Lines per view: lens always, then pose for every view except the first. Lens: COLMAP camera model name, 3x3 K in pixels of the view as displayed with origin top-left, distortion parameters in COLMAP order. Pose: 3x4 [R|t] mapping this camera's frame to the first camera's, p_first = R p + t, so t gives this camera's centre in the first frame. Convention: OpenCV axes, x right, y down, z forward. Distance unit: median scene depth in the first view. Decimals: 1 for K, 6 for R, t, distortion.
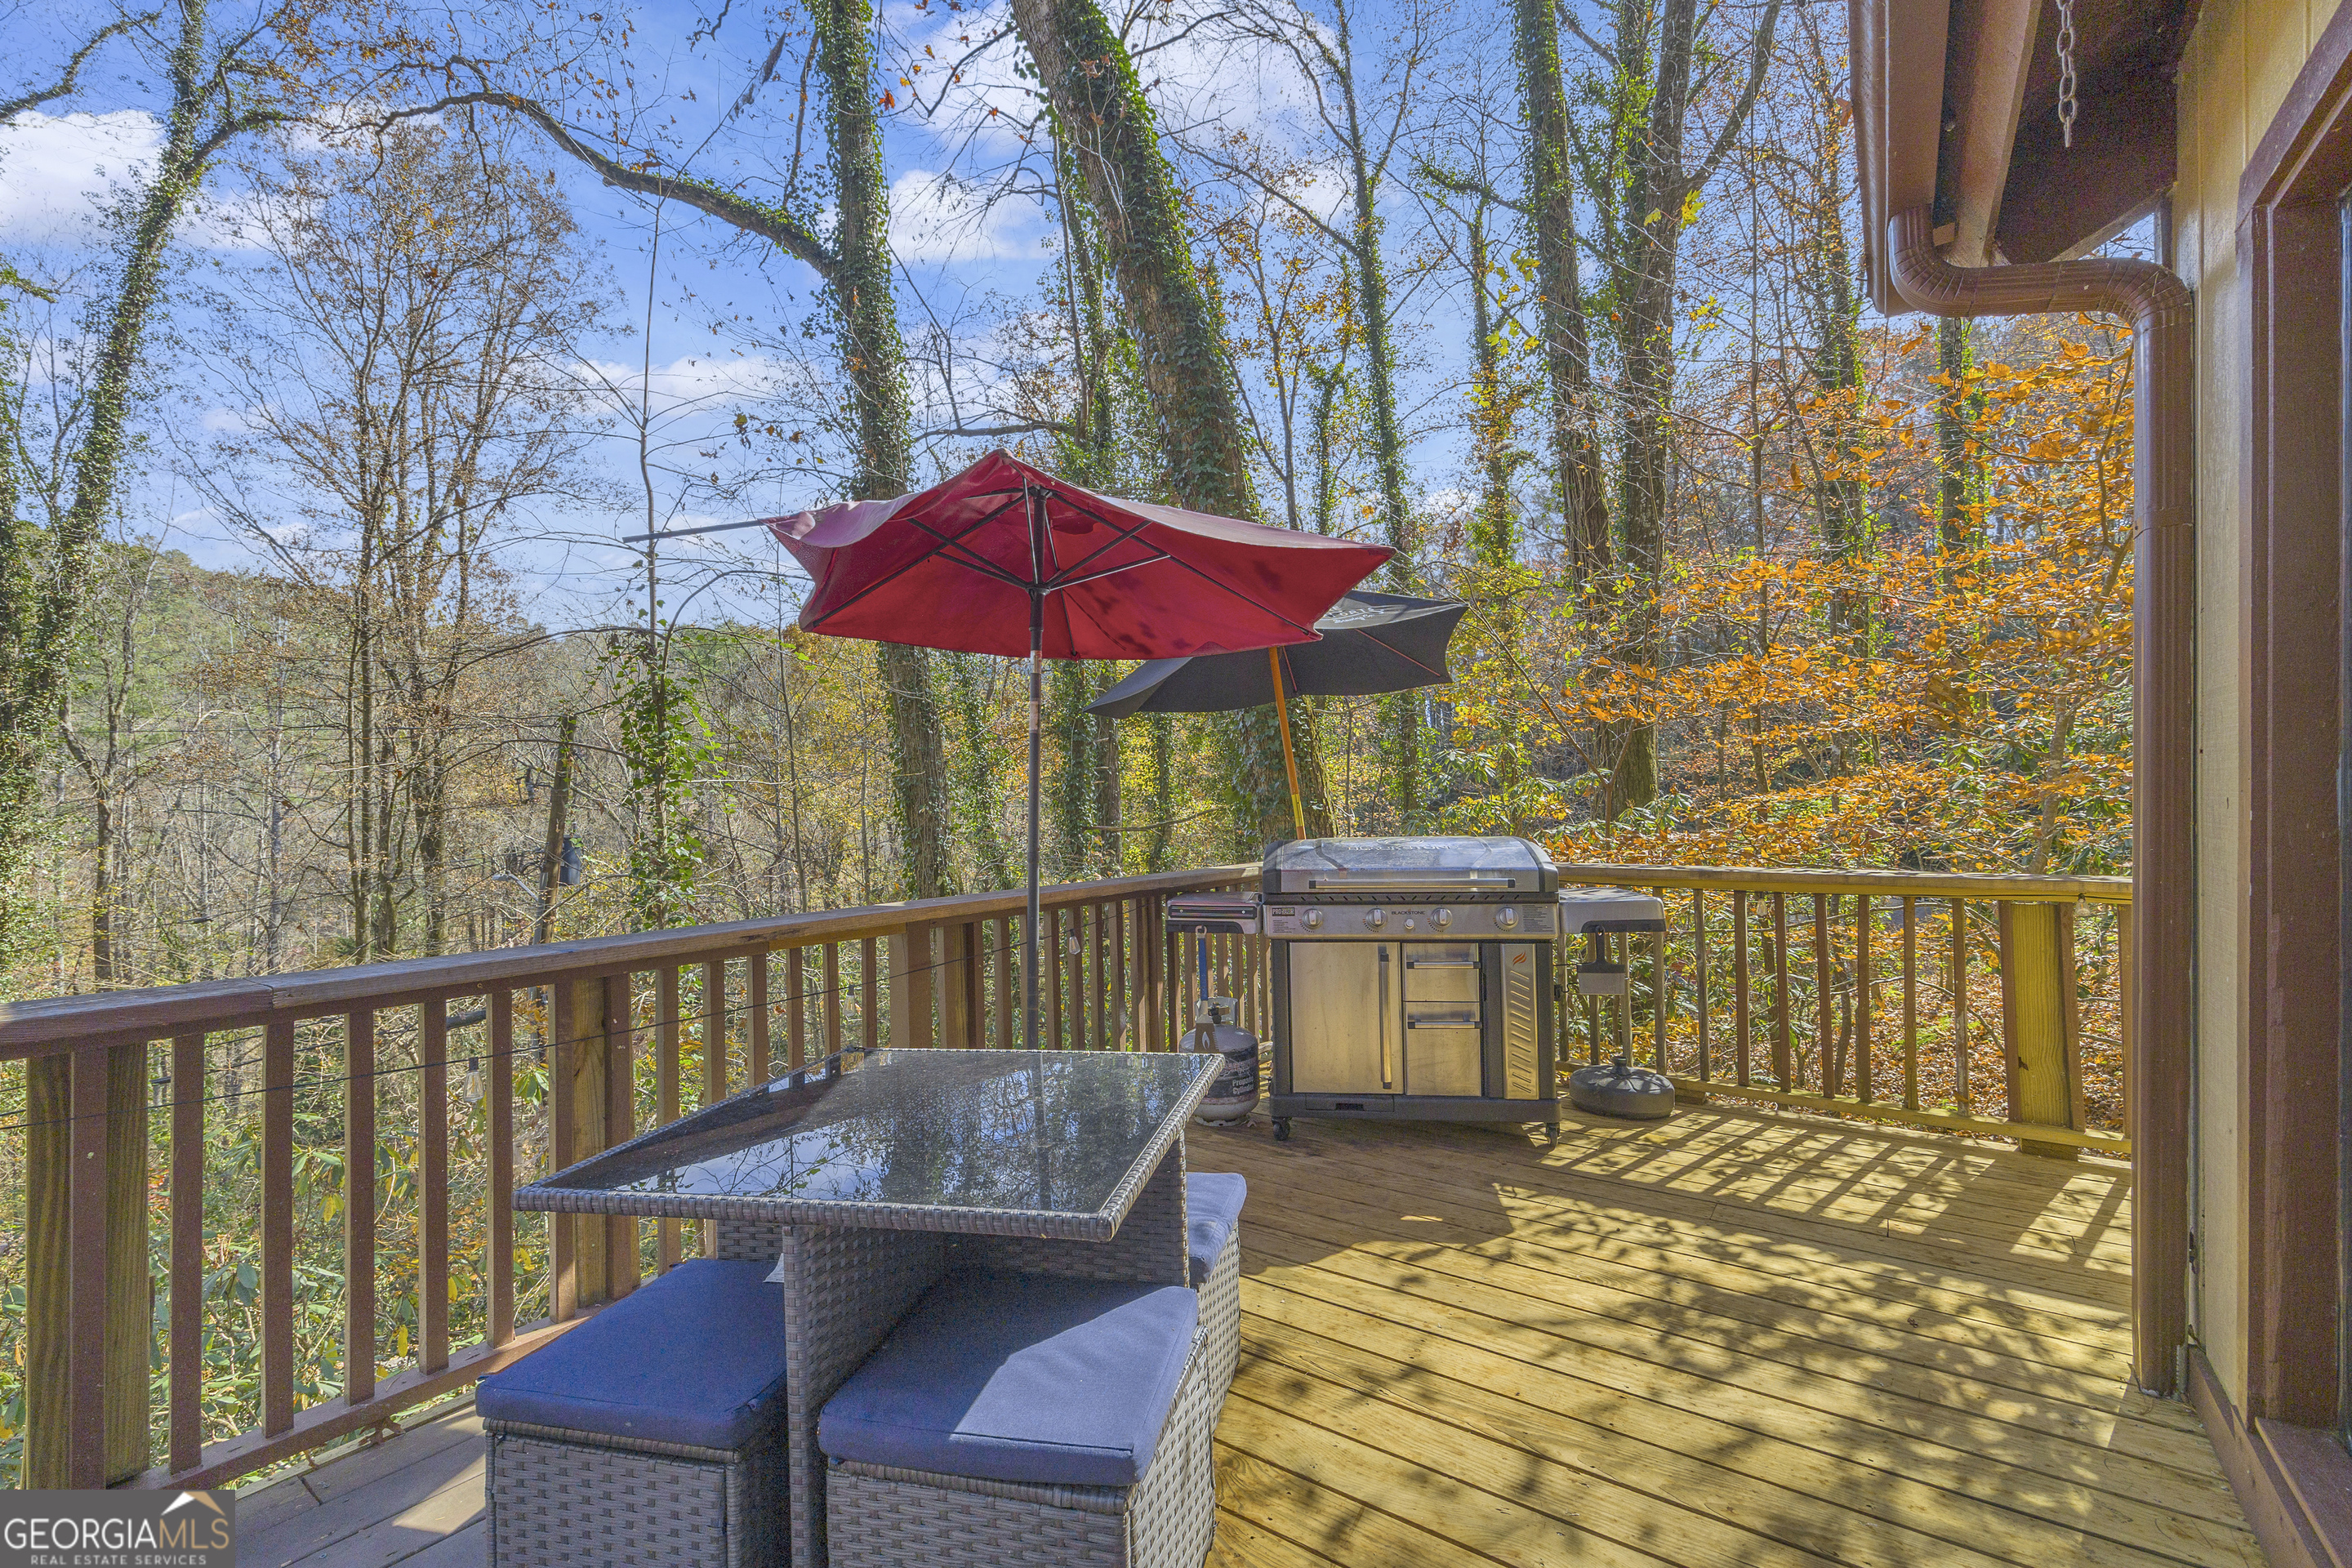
lens RADIAL K [[954.6, 0, 1188.7], [0, 954.6, 792.2], [0, 0, 1]] dist [-0.001688, -0.000028]
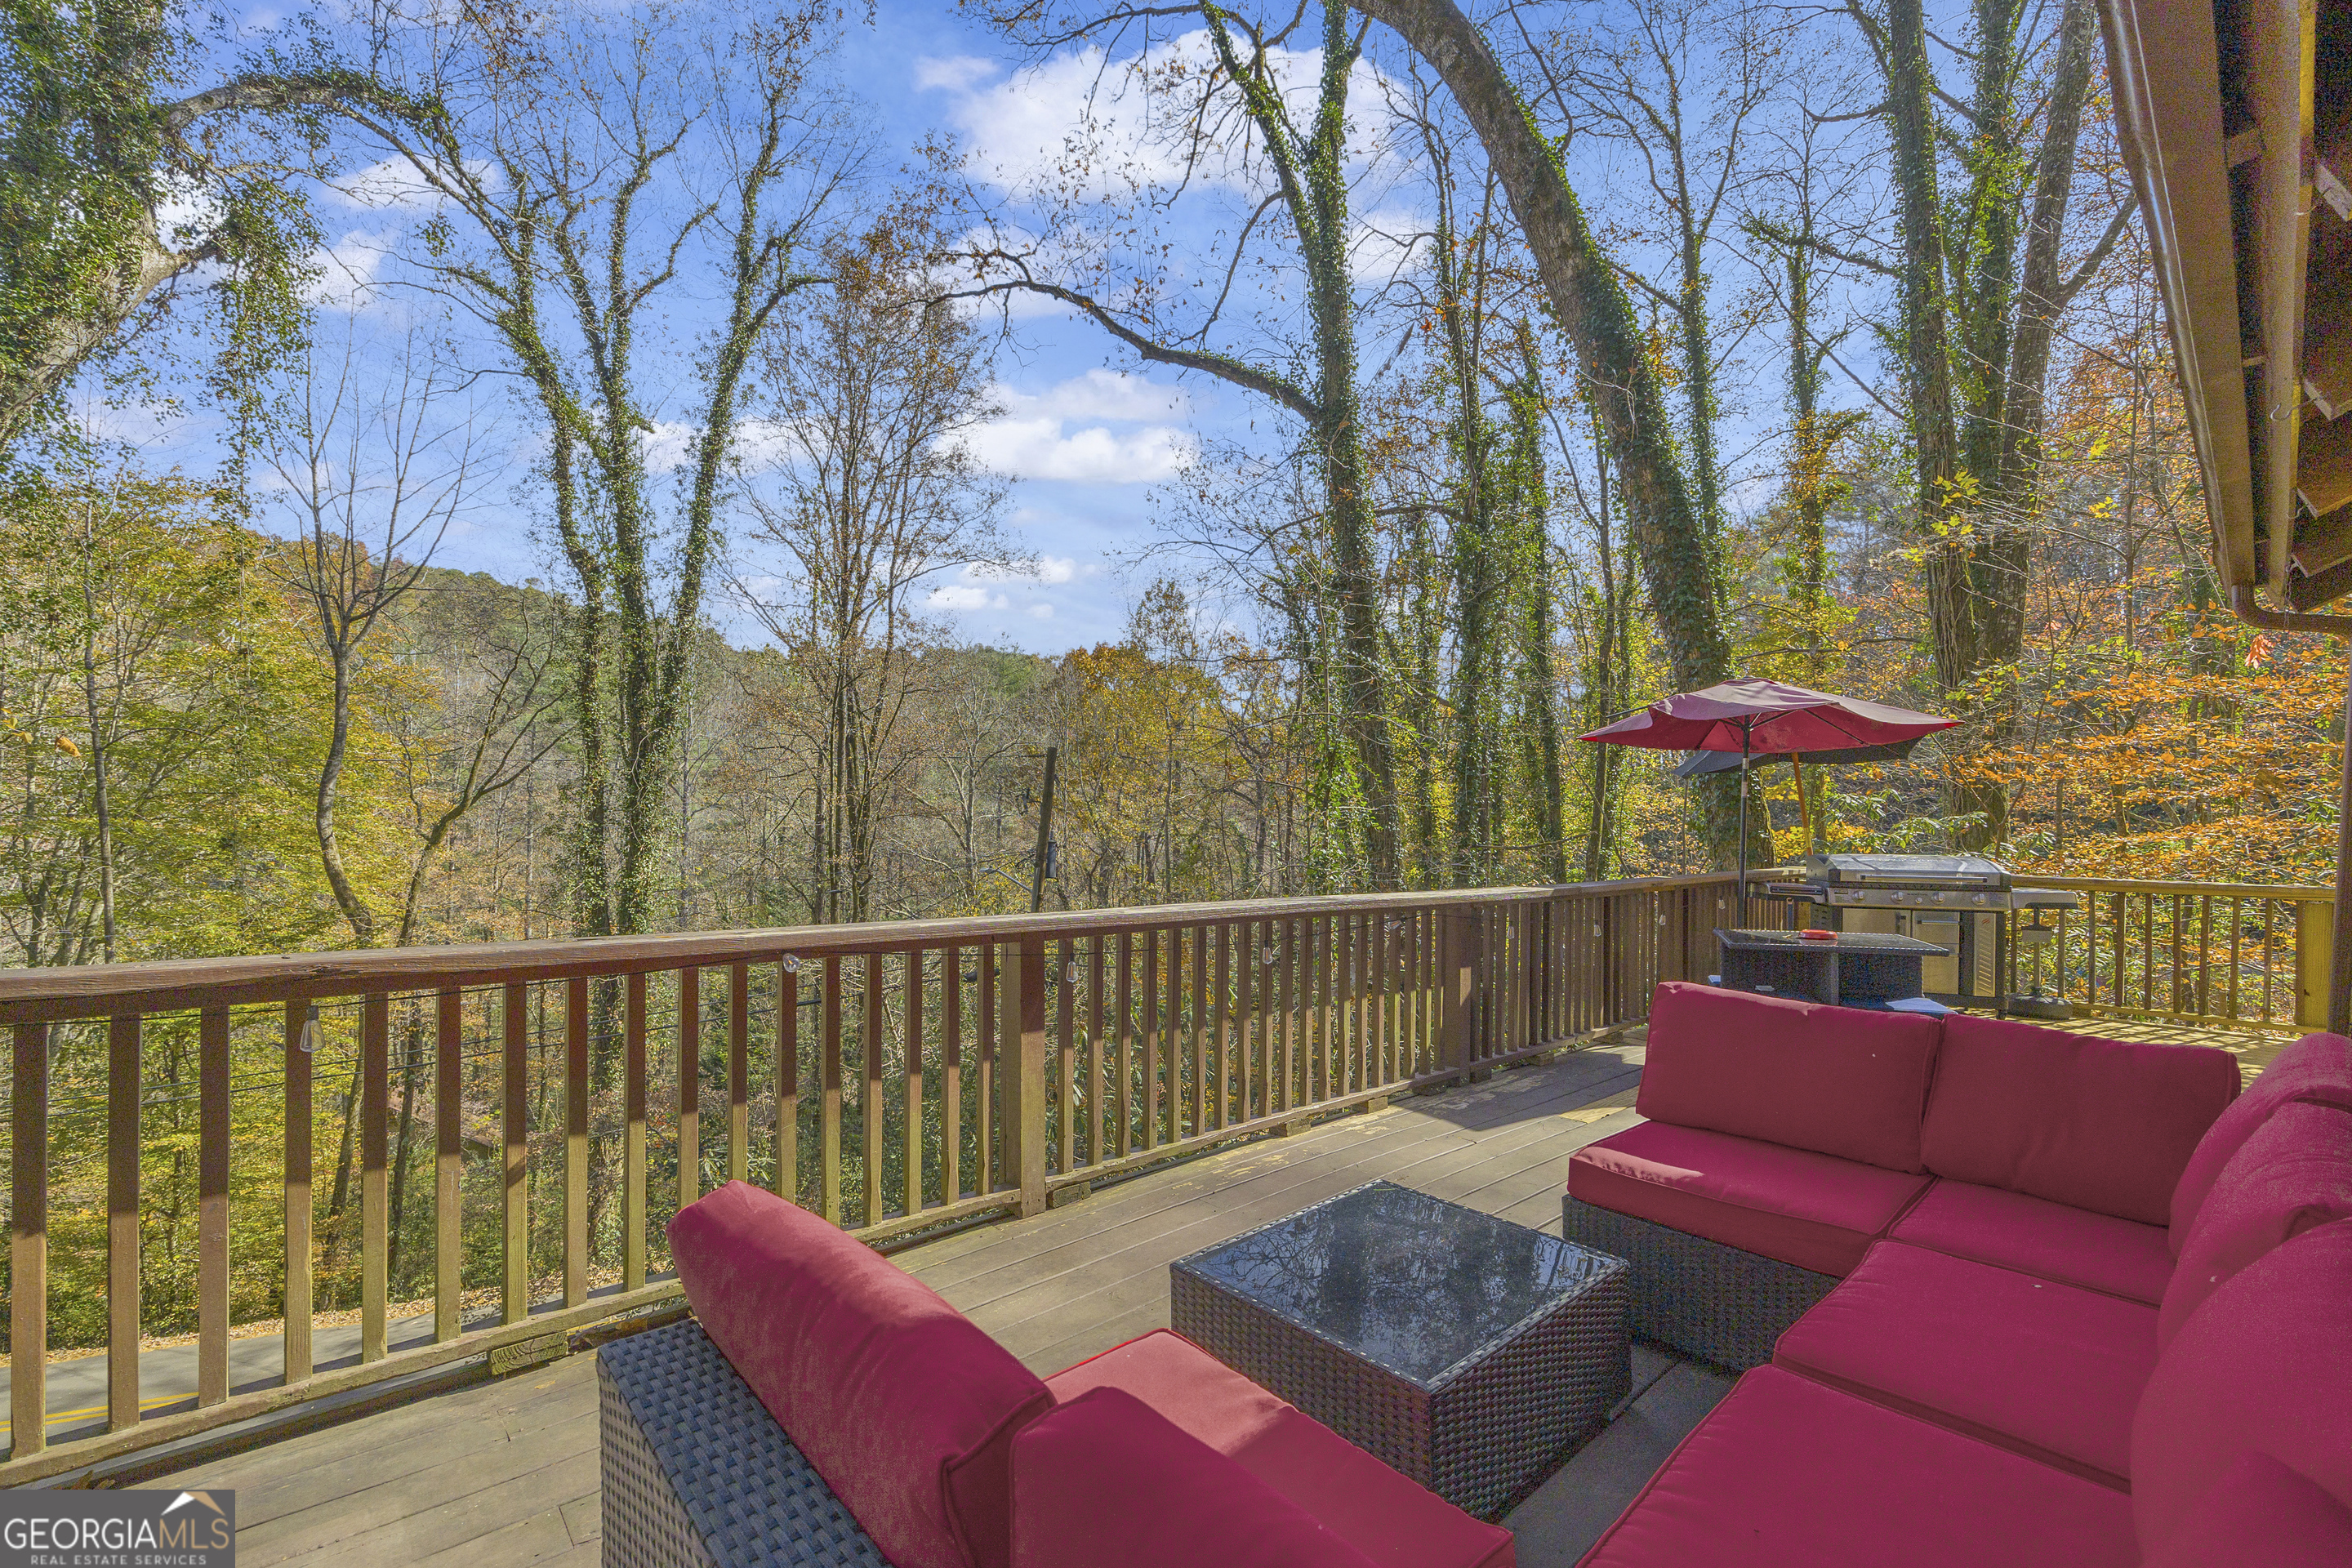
lens RADIAL K [[995.6, 0, 1190.9], [0, 995.6, 832.0], [0, 0, 1]] dist [-0.012517, 0.007438]
pose [[0.980872, 0.028659, -0.192533, -0.165499], [-0.024602, 0.999423, 0.023431, -0.001608], [0.193093, -0.018246, 0.981011, -0.244553]]
